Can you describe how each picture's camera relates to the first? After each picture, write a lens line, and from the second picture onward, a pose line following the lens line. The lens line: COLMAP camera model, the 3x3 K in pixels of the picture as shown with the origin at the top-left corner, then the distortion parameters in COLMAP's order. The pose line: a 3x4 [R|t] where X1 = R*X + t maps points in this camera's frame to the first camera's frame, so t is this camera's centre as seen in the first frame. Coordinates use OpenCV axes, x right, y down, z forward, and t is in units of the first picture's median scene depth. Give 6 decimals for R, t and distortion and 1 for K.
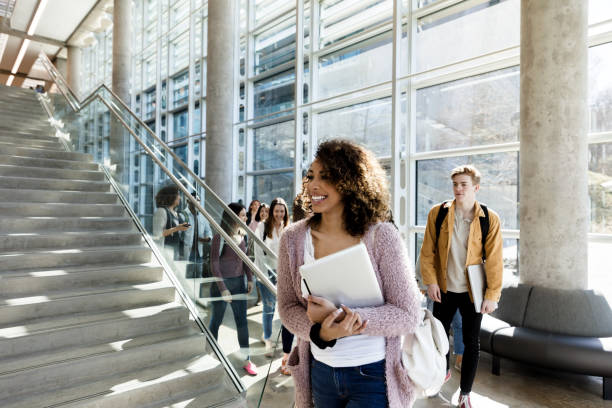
lens RADIAL K [[420.0, 0, 304.8], [0, 420.0, 205.3], [0, 0, 1]] dist [-0.008350, 0.017080]
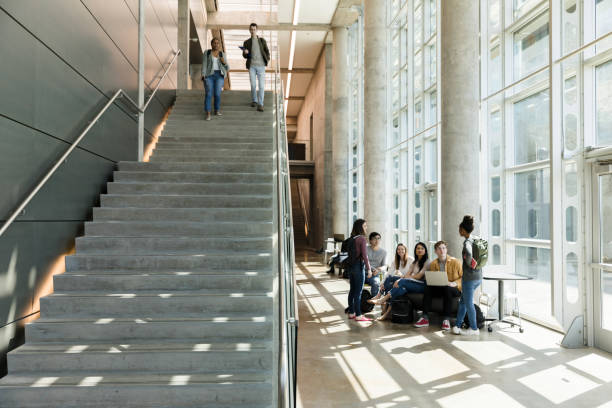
lens RADIAL K [[610.2, 0, 309.5], [0, 610.2, 204.8], [0, 0, 1]] dist [0.001133, 0.000000]
pose [[0.799516, -0.033517, -0.599709, 0.208094], [0.021219, 0.999395, -0.027566, -0.000327], [0.600270, 0.009314, 0.799743, 0.032895]]
